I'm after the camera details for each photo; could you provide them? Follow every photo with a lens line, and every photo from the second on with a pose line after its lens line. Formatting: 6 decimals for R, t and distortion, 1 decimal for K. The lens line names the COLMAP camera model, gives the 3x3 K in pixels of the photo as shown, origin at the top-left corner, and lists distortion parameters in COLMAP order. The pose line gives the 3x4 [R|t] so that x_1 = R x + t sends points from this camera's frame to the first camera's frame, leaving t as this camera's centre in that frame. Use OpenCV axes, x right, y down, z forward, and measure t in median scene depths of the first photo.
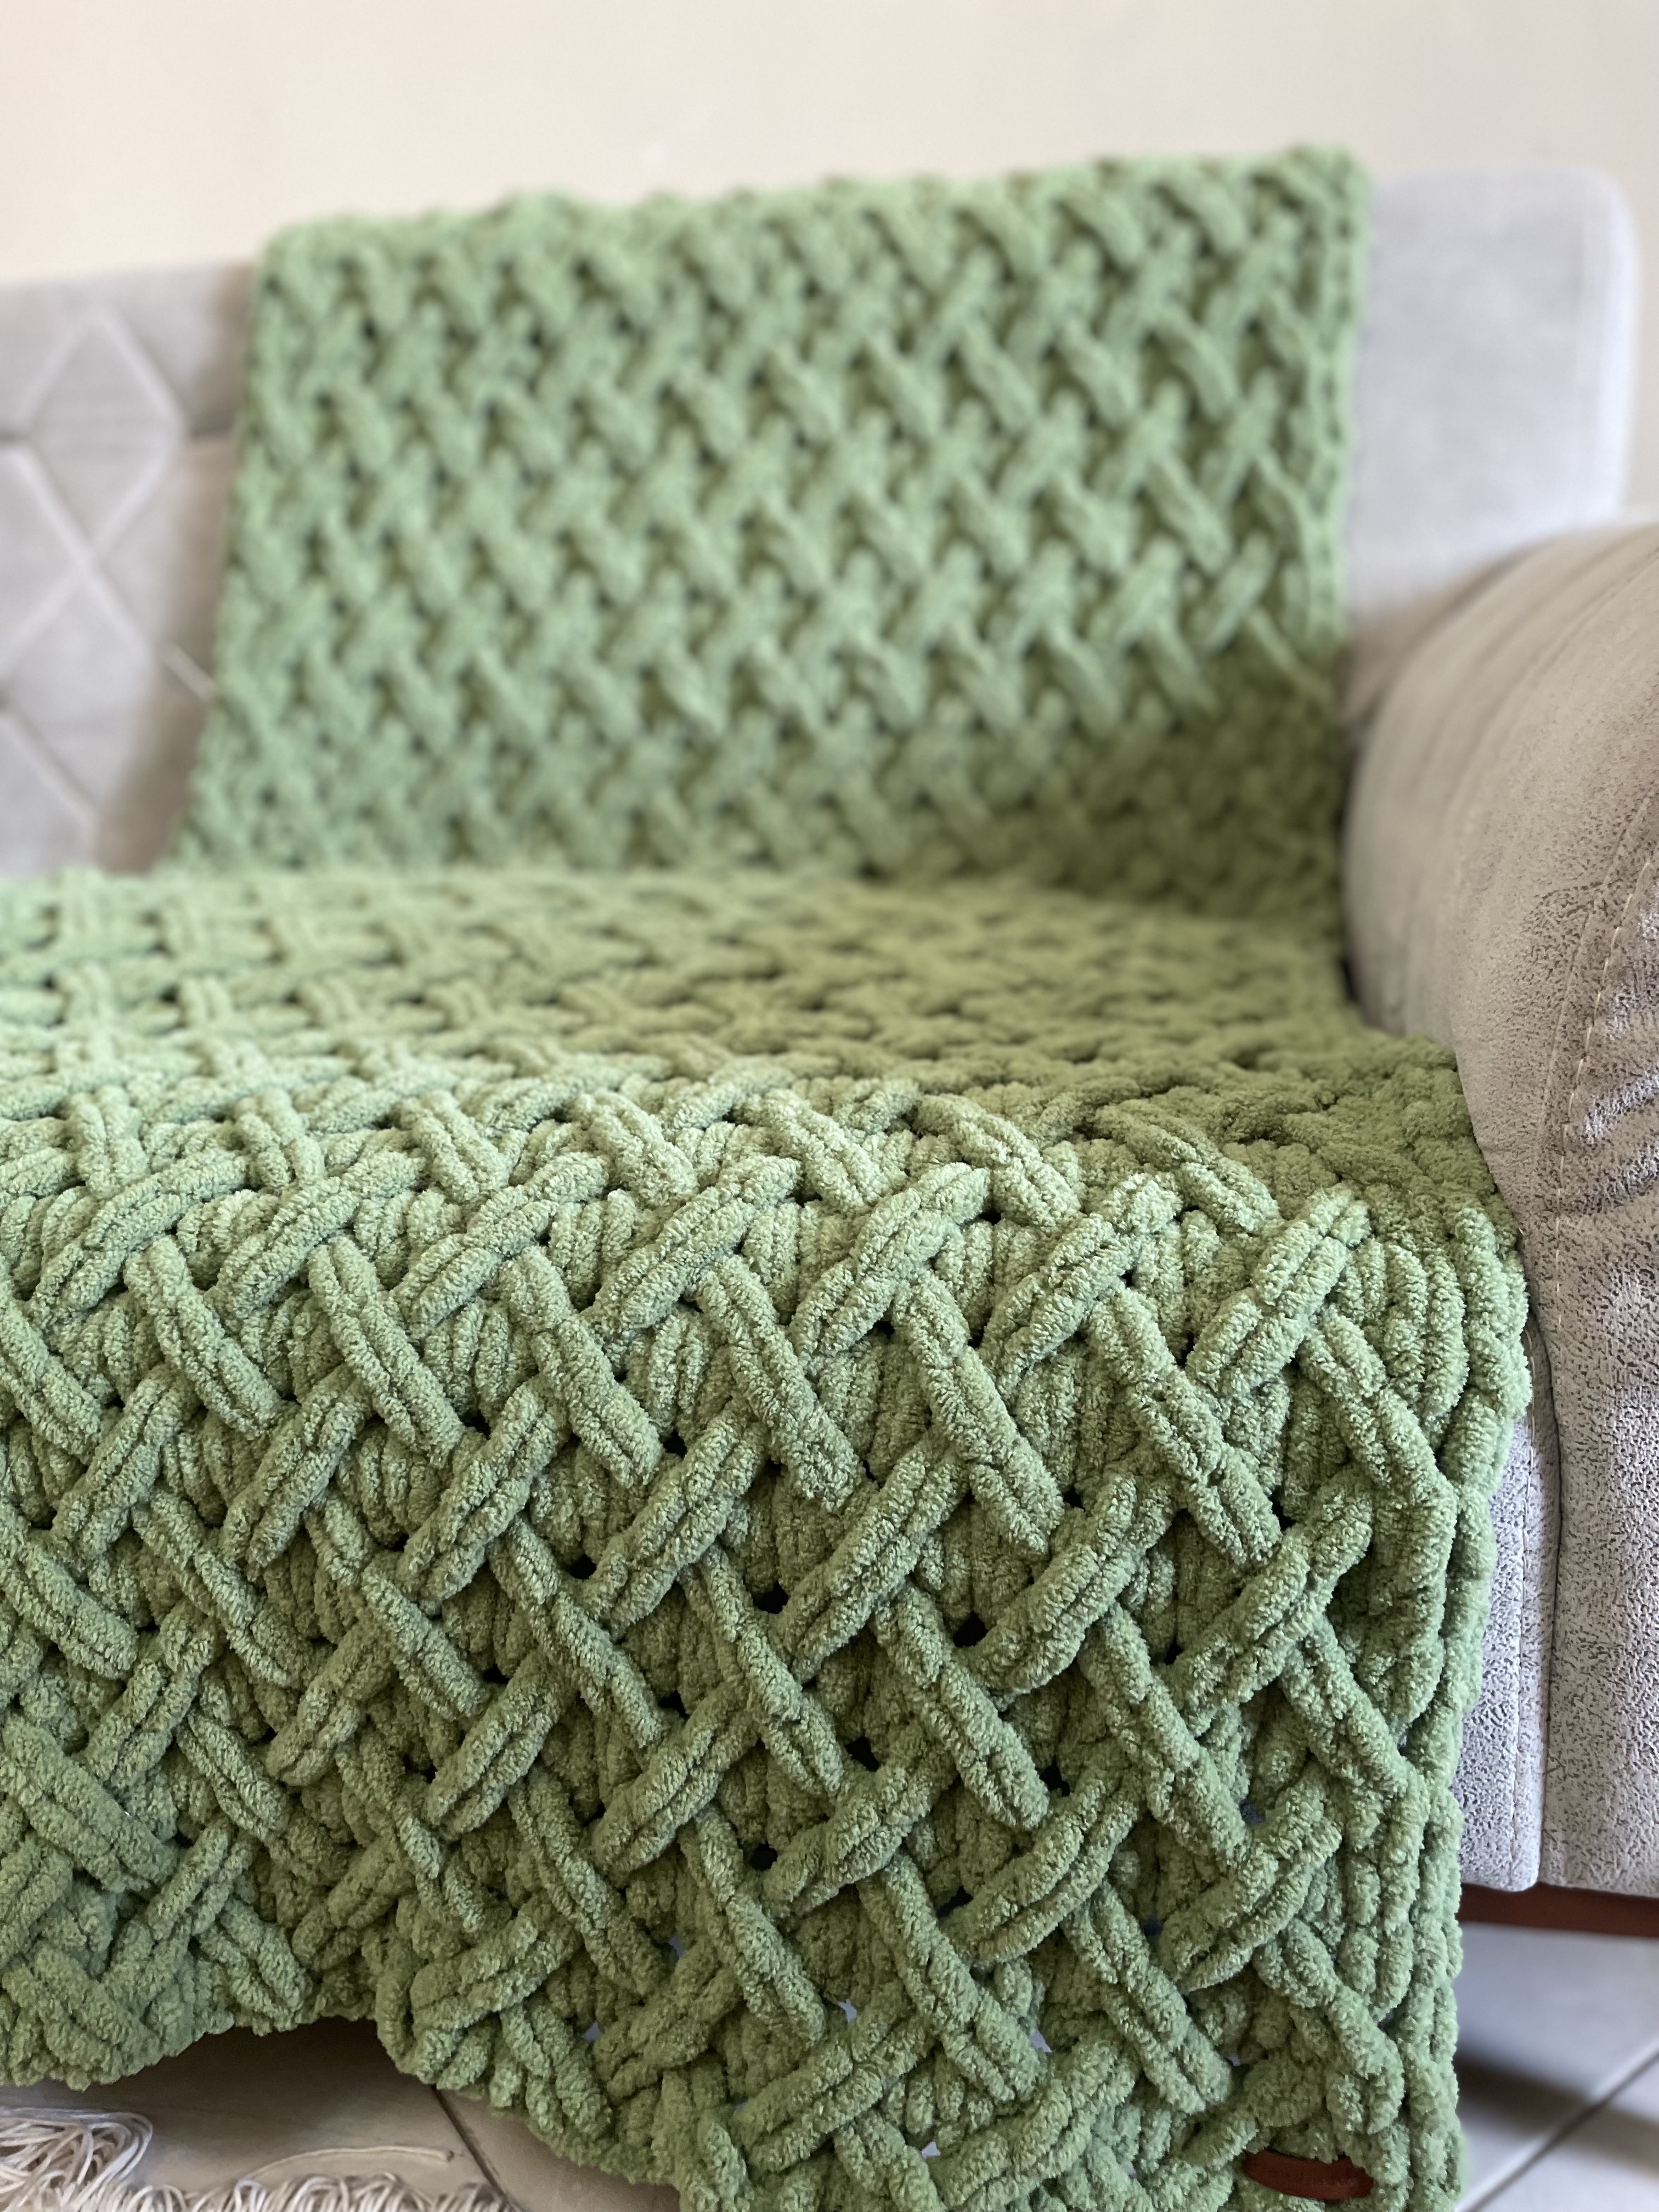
lens RADIAL K [[1703.1, 0, 843.9], [0, 1703.1, 1099.3], [0, 0, 1]] dist [0.048242, -0.079364]
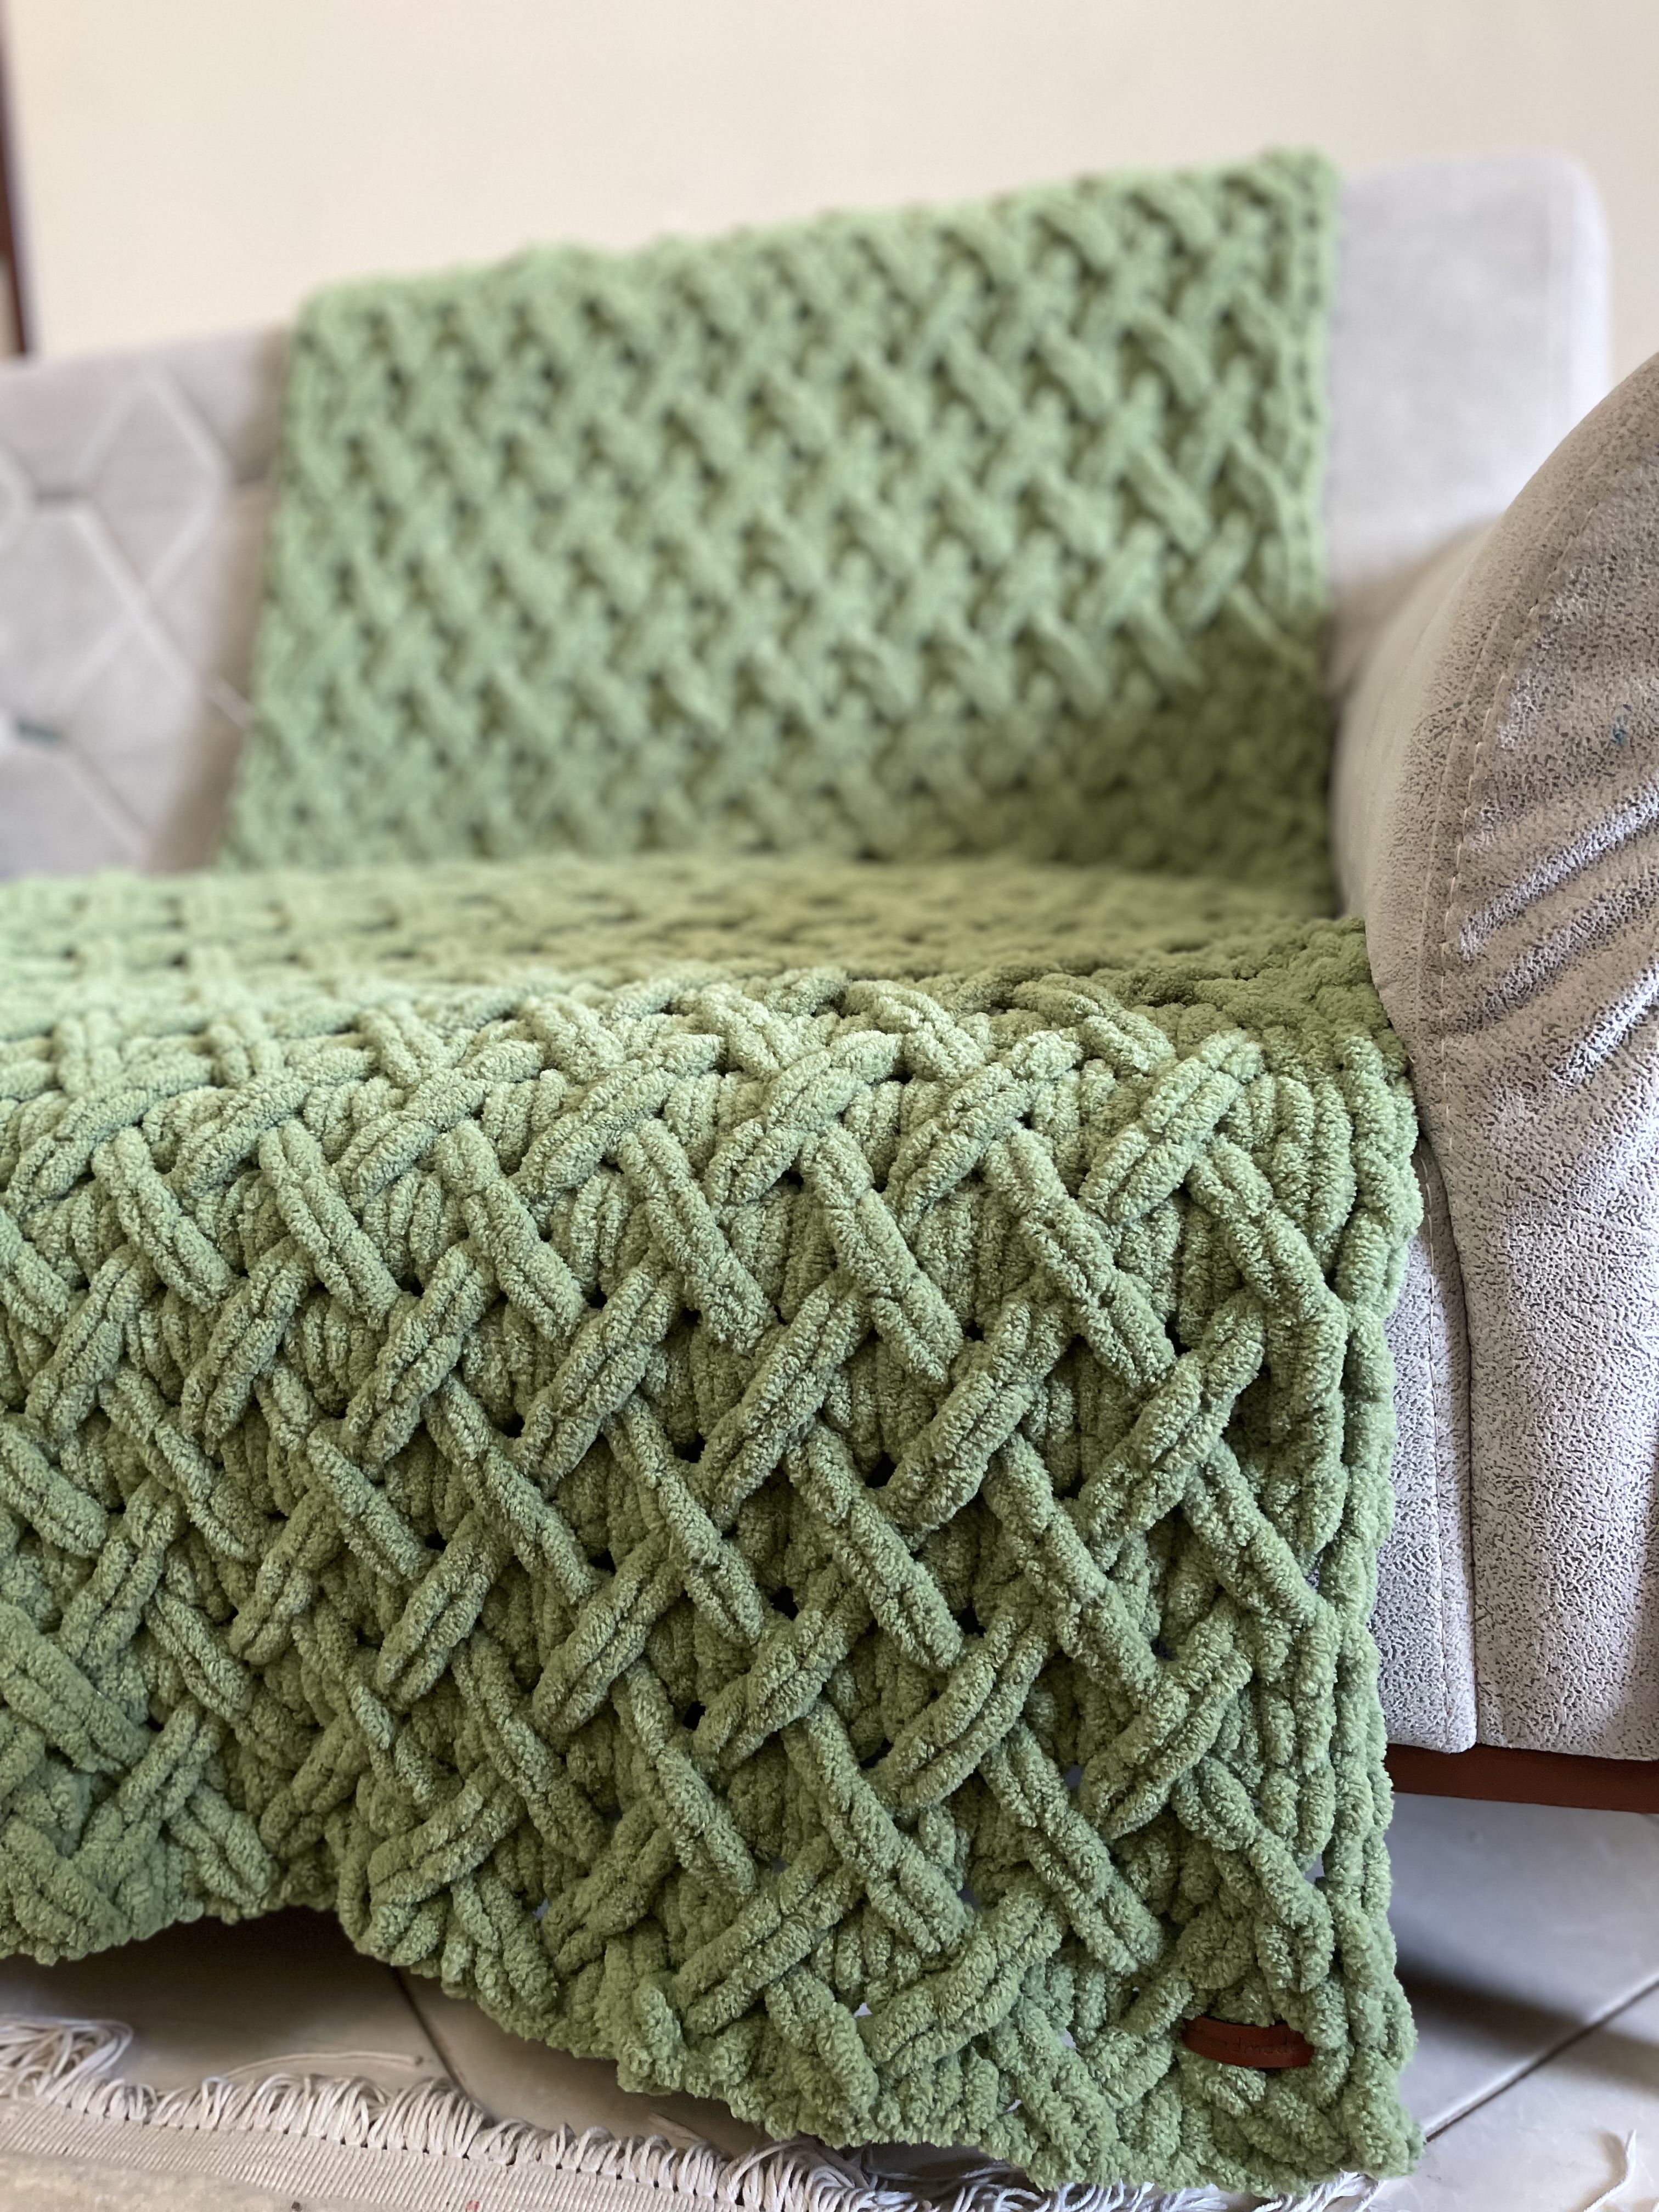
lens RADIAL K [[1703.1, 0, 837.7], [0, 1703.1, 1102.2], [0, 0, 1]] dist [0.048242, -0.079364]
pose [[0.997580, -0.024224, -0.065169, 0.060935], [0.020214, 0.997901, -0.061514, 0.078194], [0.066522, 0.060048, 0.995976, -0.014029]]
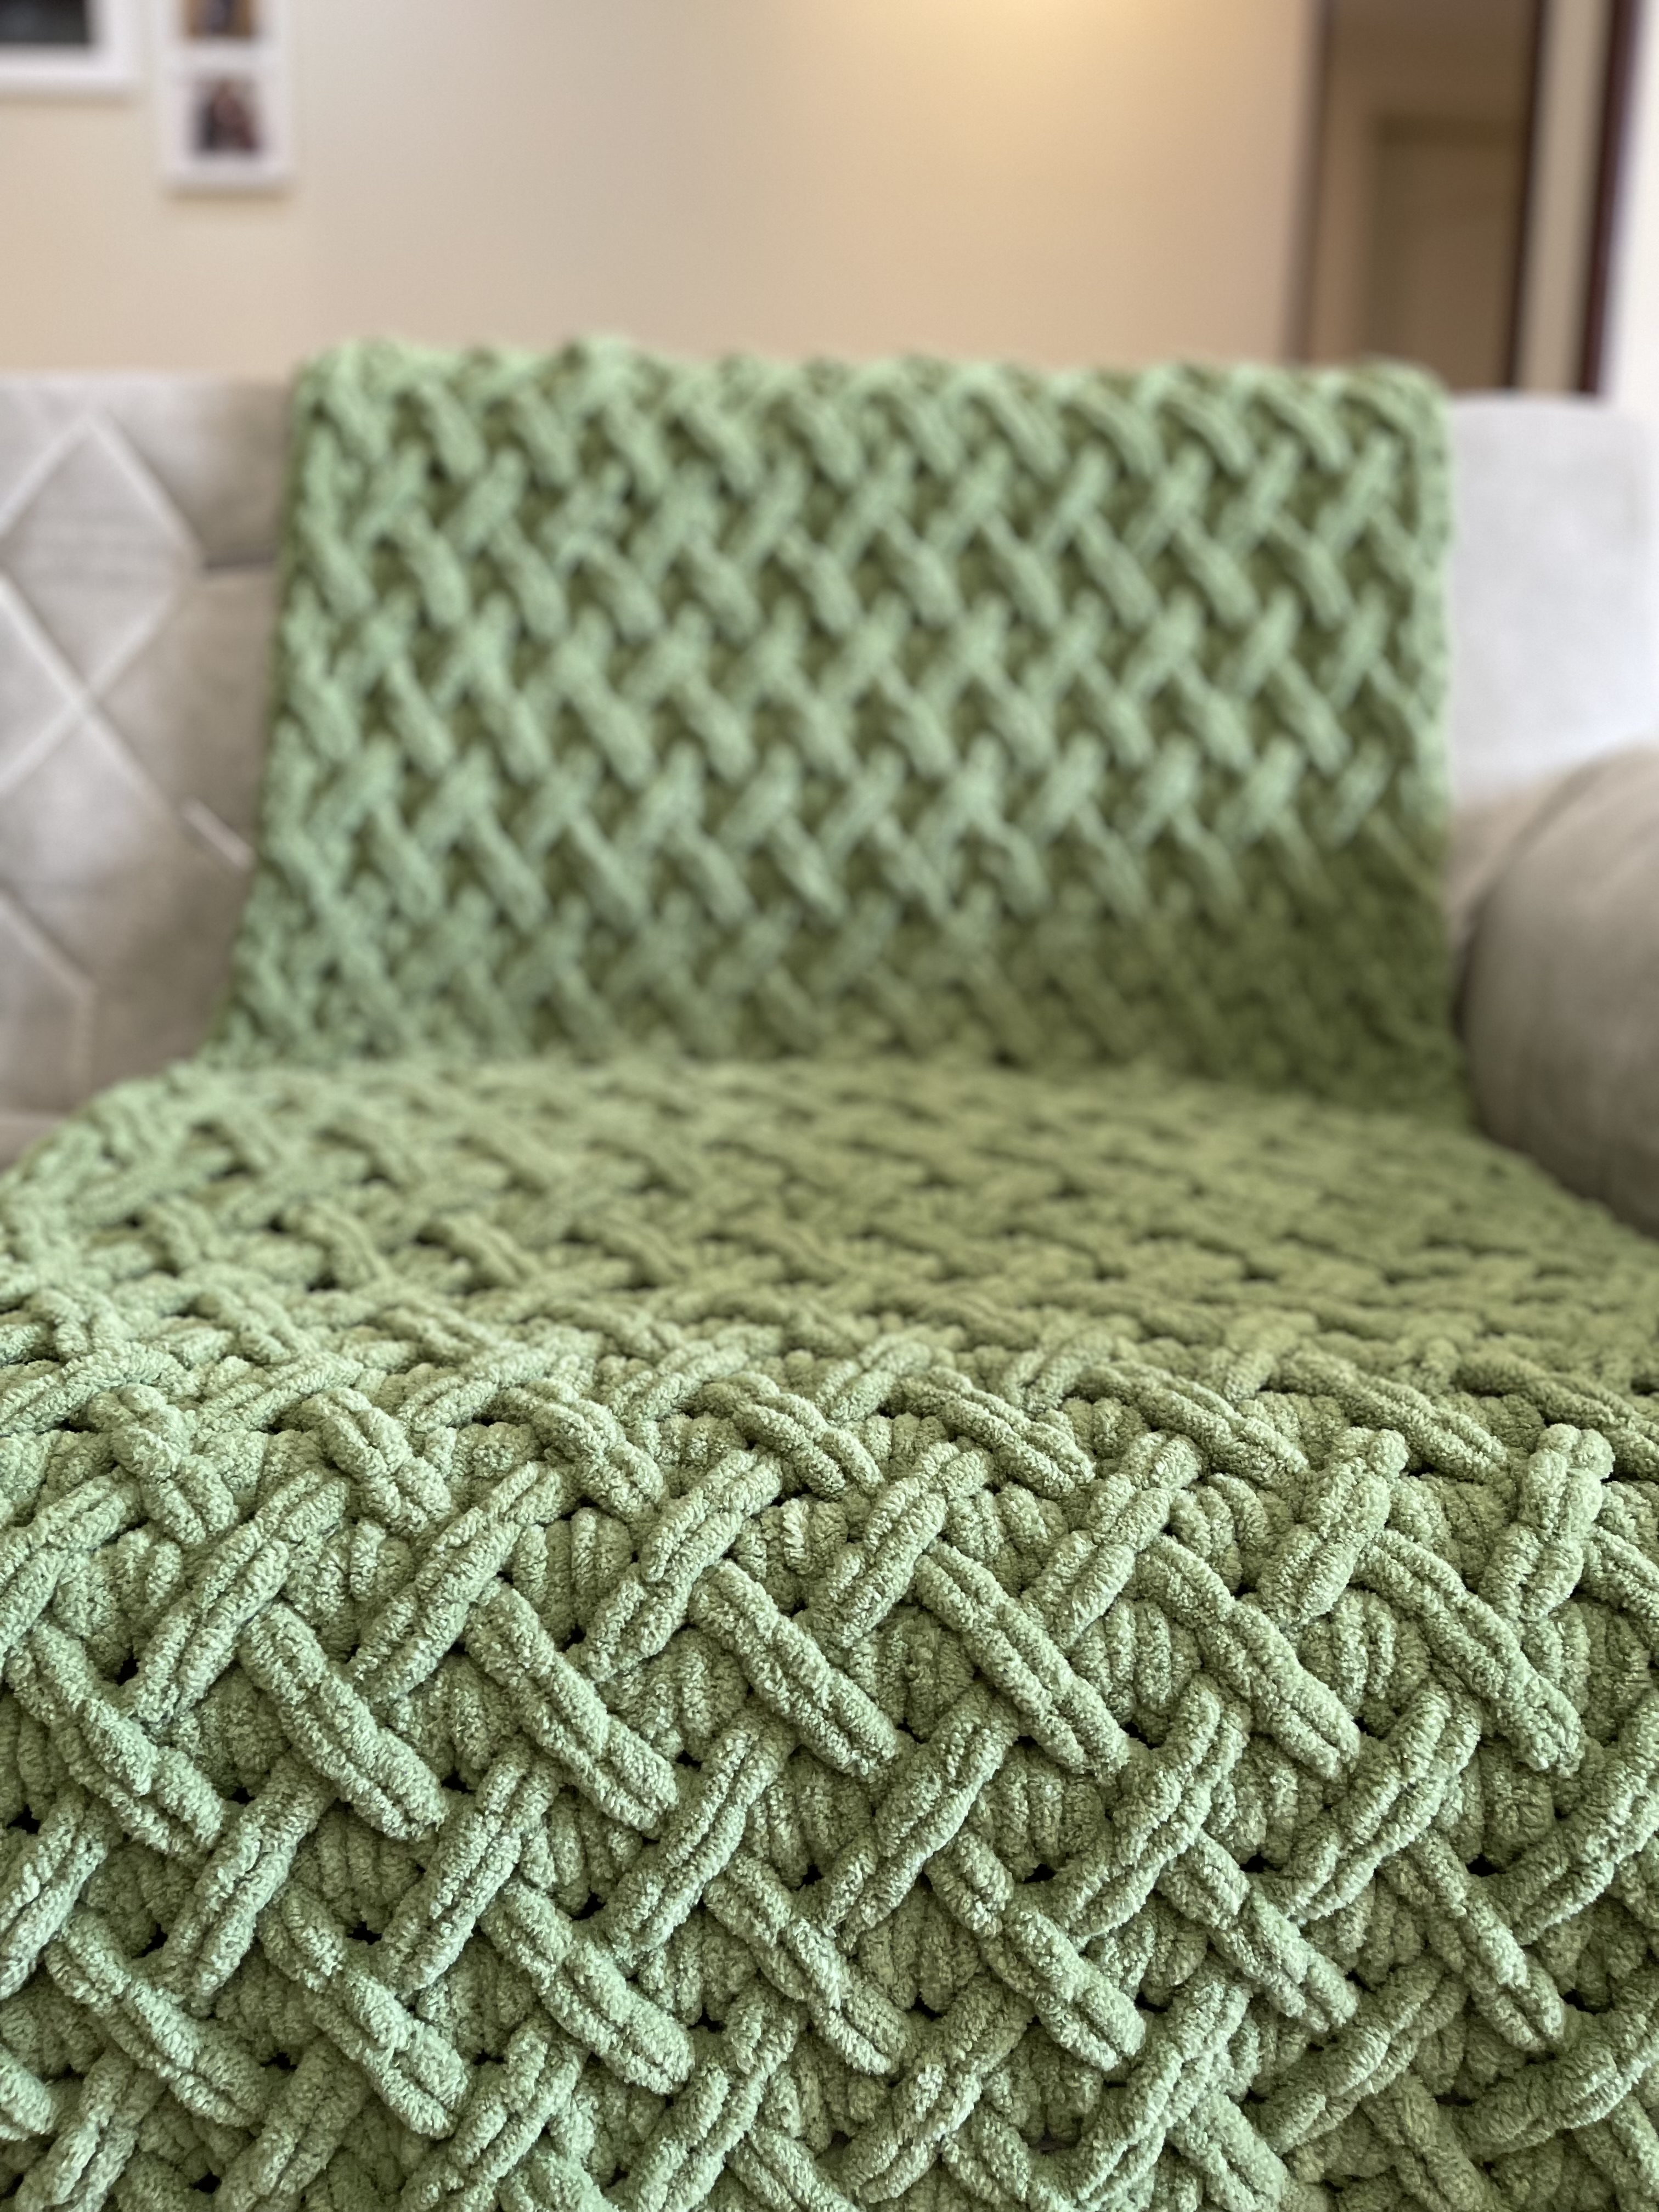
lens RADIAL K [[1703.1, 0, 845.1], [0, 1703.1, 1125.2], [0, 0, 1]] dist [0.048242, -0.079364]
pose [[0.973530, -0.010936, 0.228296, -0.302405], [0.021906, 0.998721, -0.045576, -0.054651], [-0.227505, 0.049371, 0.972525, 0.075271]]
